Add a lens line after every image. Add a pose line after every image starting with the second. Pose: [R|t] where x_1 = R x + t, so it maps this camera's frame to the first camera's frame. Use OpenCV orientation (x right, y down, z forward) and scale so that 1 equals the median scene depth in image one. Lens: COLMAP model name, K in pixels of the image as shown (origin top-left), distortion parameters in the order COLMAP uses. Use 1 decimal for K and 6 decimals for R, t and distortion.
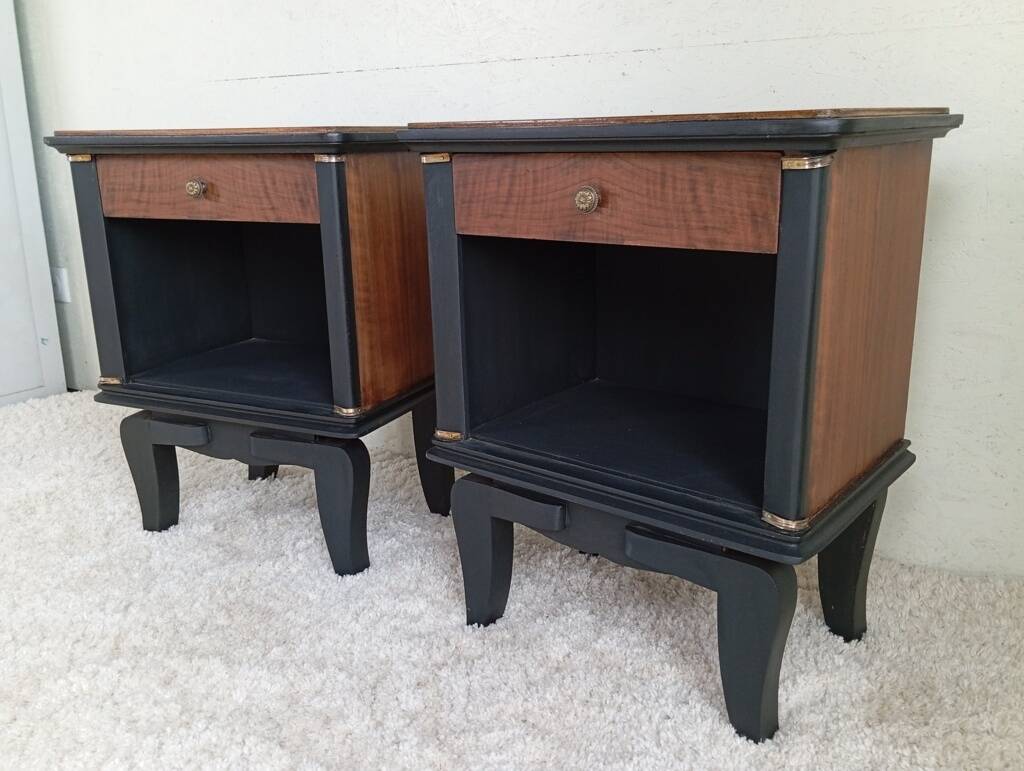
lens RADIAL K [[890.9, 0, 502.3], [0, 890.9, 379.7], [0, 0, 1]] dist [0.056119, -0.070630]
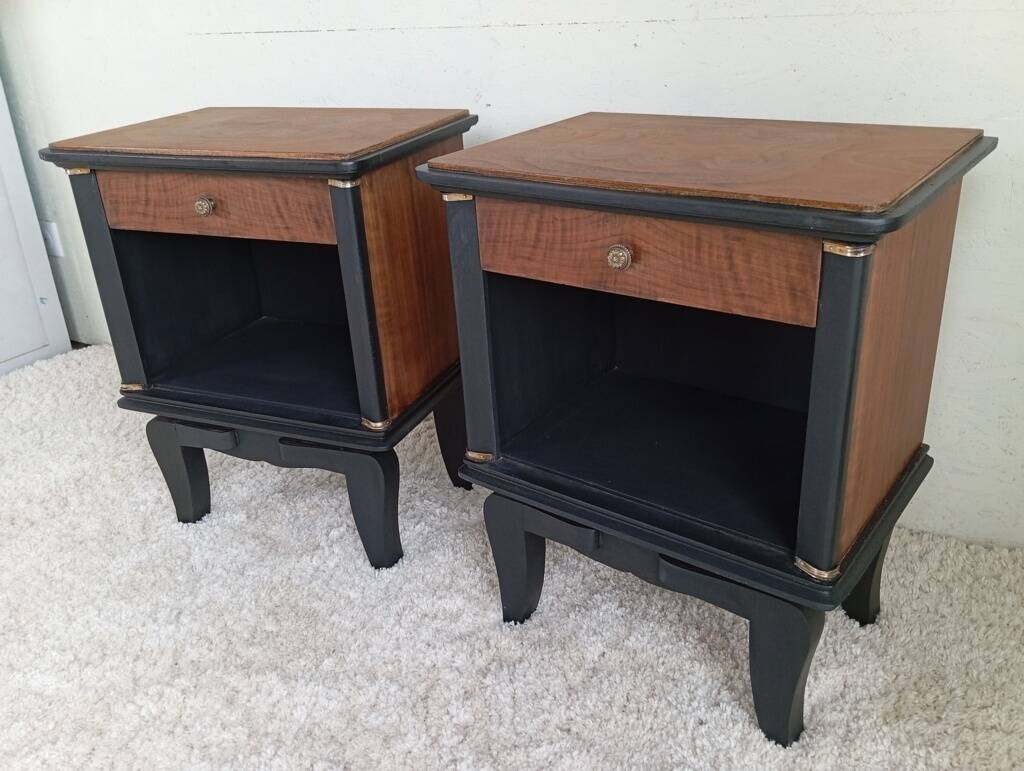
lens RADIAL K [[890.9, 0, 502.3], [0, 890.9, 379.7], [0, 0, 1]] dist [0.056119, -0.070630]
pose [[0.998877, -0.045784, 0.012216, -0.043217], [0.043221, 0.985970, 0.161231, -0.188102], [-0.019426, -0.160522, 0.986841, 0.002587]]
